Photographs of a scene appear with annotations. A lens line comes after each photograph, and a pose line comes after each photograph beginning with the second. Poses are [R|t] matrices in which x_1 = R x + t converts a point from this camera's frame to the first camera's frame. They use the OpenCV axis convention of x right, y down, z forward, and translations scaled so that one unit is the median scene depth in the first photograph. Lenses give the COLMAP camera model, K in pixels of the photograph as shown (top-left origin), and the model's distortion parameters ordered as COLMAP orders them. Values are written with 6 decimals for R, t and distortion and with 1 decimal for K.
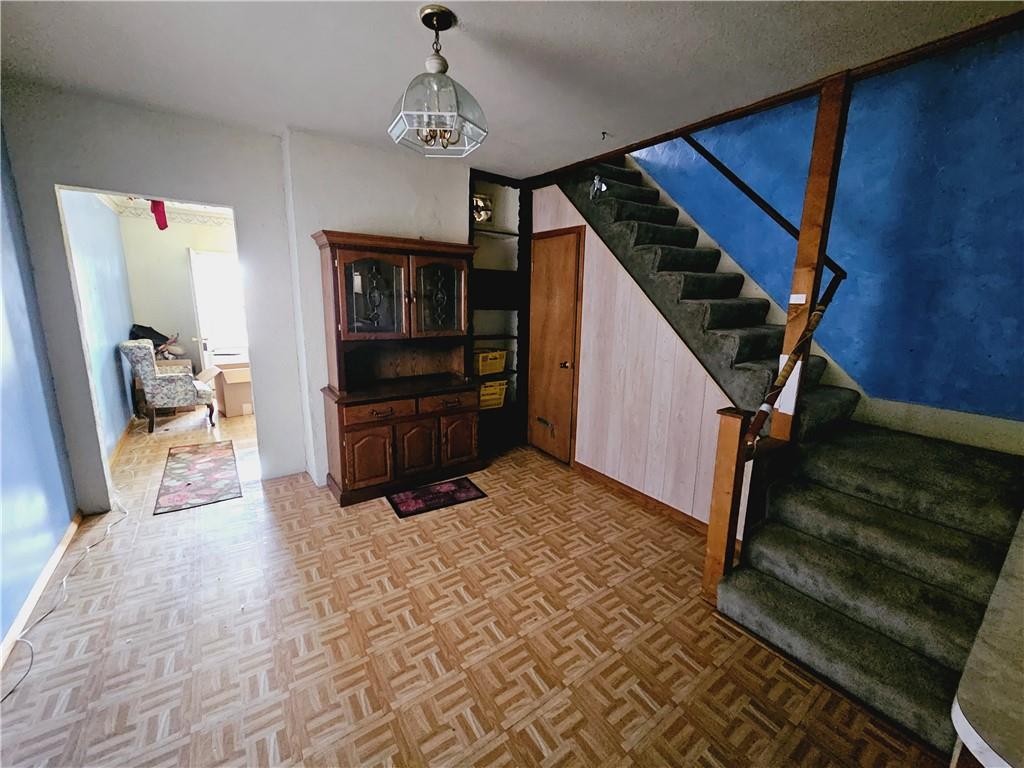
lens RADIAL K [[421.1, 0, 516.3], [0, 421.1, 379.9], [0, 0, 1]] dist [0.002512, 0.000064]
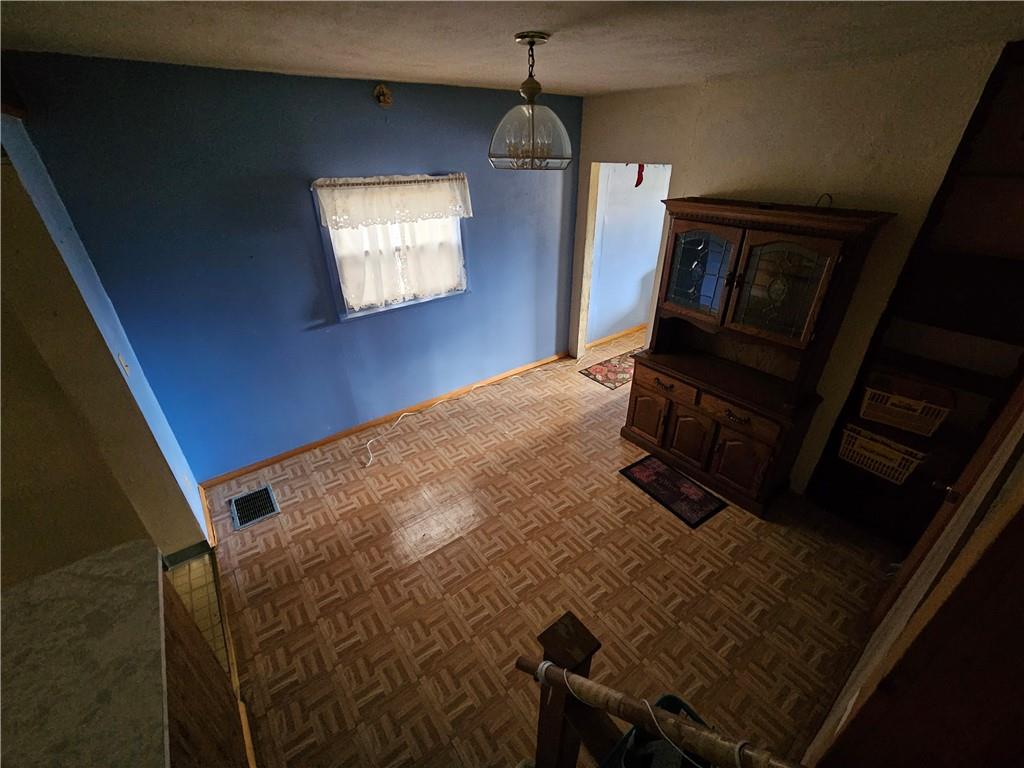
lens RADIAL K [[421.1, 0, 516.8], [0, 421.1, 380.6], [0, 0, 1]] dist [0.002512, 0.000064]
pose [[0.031102, 0.462348, -0.886153, 0.573972], [-0.194111, 0.872496, 0.448410, -0.320866], [0.980486, 0.158065, 0.116883, 0.528553]]
